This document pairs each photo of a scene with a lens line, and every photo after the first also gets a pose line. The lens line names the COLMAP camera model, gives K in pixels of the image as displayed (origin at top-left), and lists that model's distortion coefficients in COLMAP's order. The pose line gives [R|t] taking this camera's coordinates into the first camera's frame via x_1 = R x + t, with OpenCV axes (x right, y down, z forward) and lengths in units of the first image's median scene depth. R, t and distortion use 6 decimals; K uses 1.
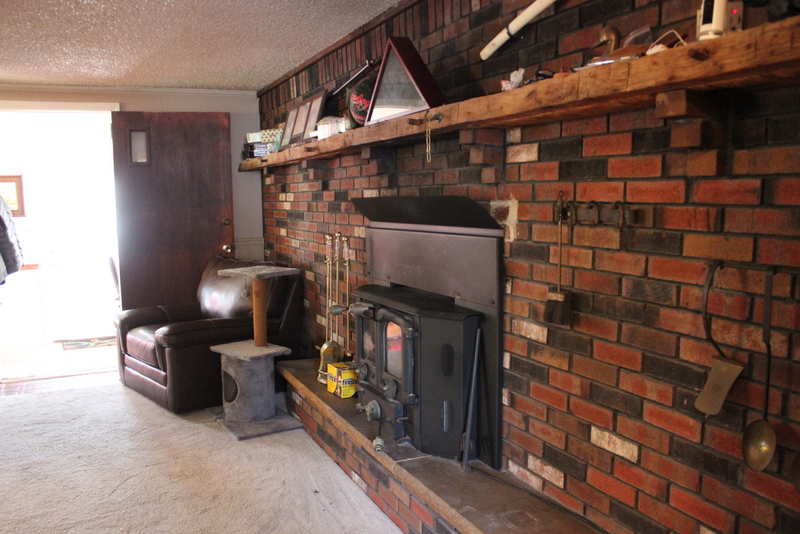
lens RADIAL K [[665.1, 0, 395.8], [0, 665.1, 267.8], [0, 0, 1]] dist [-0.161998, 0.133613]
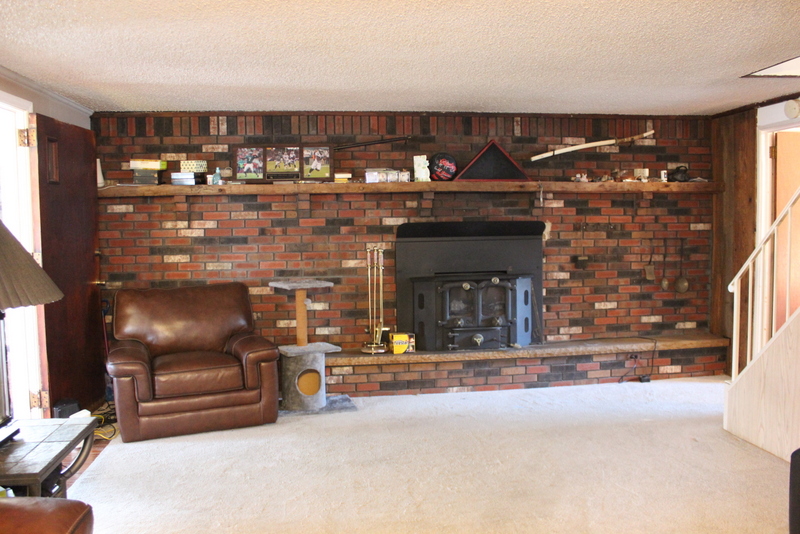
lens RADIAL K [[665.1, 0, 400.5], [0, 665.1, 268.5], [0, 0, 1]] dist [-0.161998, 0.133613]
pose [[0.307329, -0.058648, 0.949794, -2.397161], [0.109881, 0.993610, 0.025799, -0.061995], [-0.945238, 0.096435, 0.311809, 0.823319]]
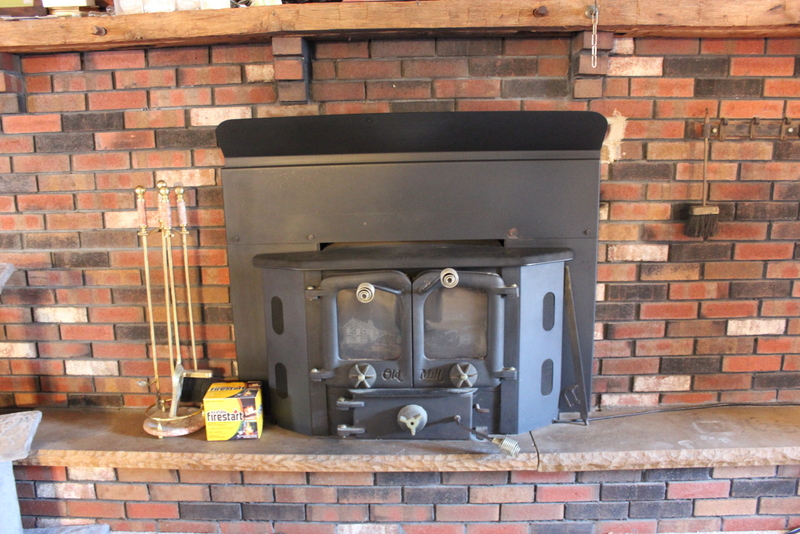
lens RADIAL K [[665.1, 0, 399.6], [0, 665.1, 274.6], [0, 0, 1]] dist [-0.161998, 0.133613]
pose [[0.455215, -0.192652, 0.869290, -0.835102], [0.108039, 0.981049, 0.160844, -0.069563], [-0.883803, 0.020698, 0.467402, 0.900885]]
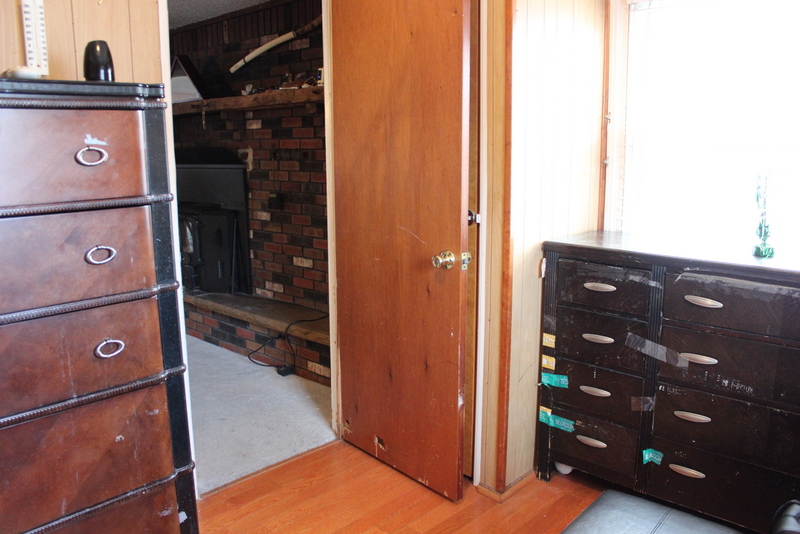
lens RADIAL K [[665.1, 0, 399.0], [0, 665.1, 266.2], [0, 0, 1]] dist [-0.161998, 0.133613]
pose [[0.929322, -0.067249, 0.363095, -0.143299], [0.039578, 0.995753, 0.083126, 0.100832], [-0.367143, -0.062880, 0.928037, -1.002446]]
